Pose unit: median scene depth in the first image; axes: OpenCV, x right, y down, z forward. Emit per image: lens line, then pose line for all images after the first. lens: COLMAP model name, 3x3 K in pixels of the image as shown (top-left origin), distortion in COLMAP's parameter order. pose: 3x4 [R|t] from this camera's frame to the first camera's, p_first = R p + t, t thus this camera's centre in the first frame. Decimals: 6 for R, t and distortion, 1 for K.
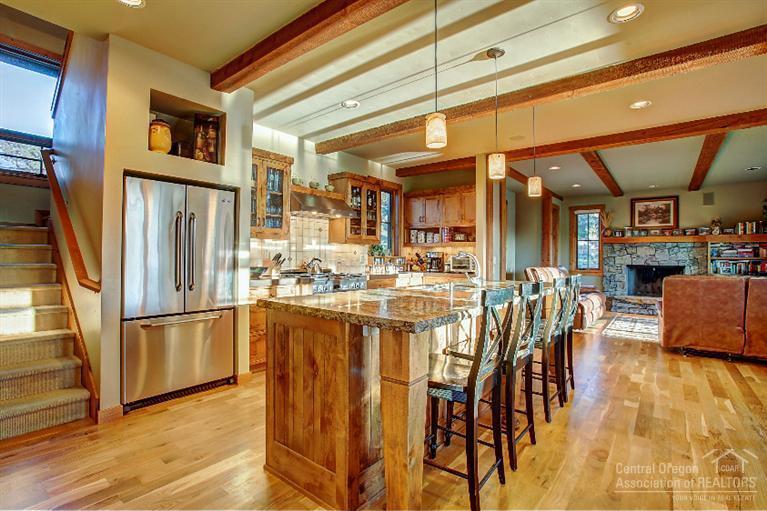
lens RADIAL K [[364.7, 0, 365.3], [0, 364.7, 252.2], [0, 0, 1]] dist [-0.000595, 0.000190]
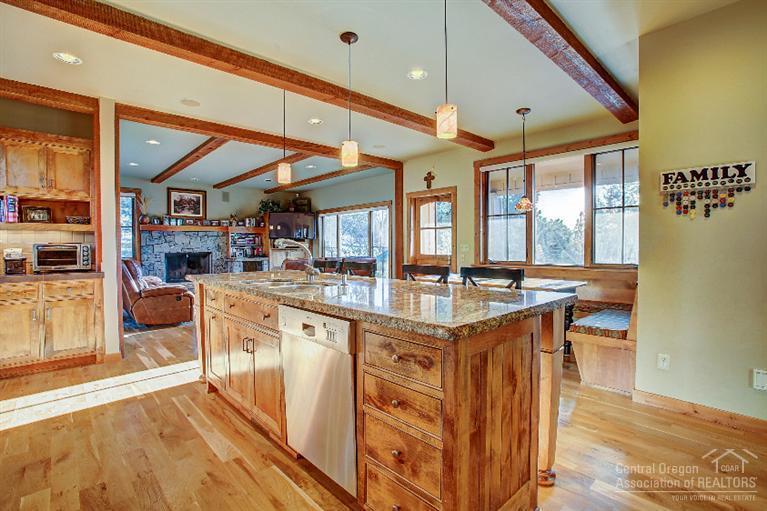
lens RADIAL K [[380.1, 0, 382.1], [0, 380.1, 247.0], [0, 0, 1]] dist [-0.001513, -0.000113]
pose [[0.158320, -0.015839, 0.987261, -0.227443], [-0.001374, 0.999867, 0.016262, 0.000691], [-0.987387, -0.003931, 0.158277, 0.262722]]
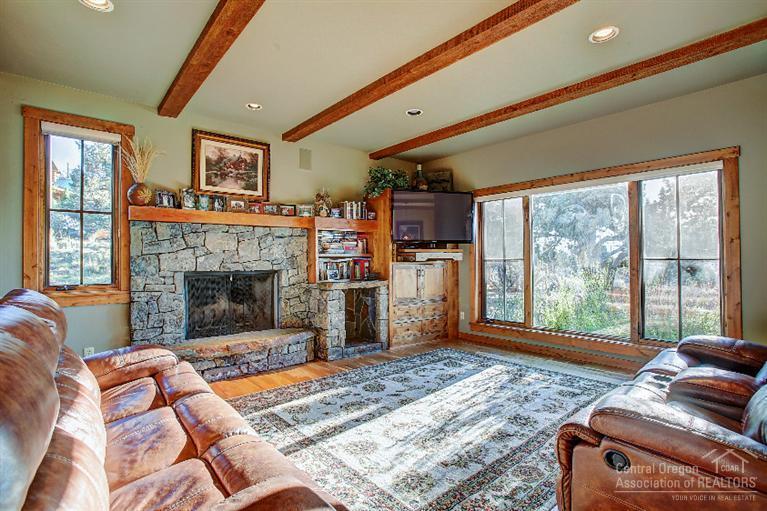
lens RADIAL K [[380.1, 0, 382.1], [0, 380.1, 247.0], [0, 0, 1]] dist [-0.001513, -0.000113]
pose [[0.187488, 0.013101, 0.982180, 0.321438], [-0.006642, 0.999905, -0.012069, 0.008427], [-0.982244, -0.004261, 0.187557, 0.712733]]
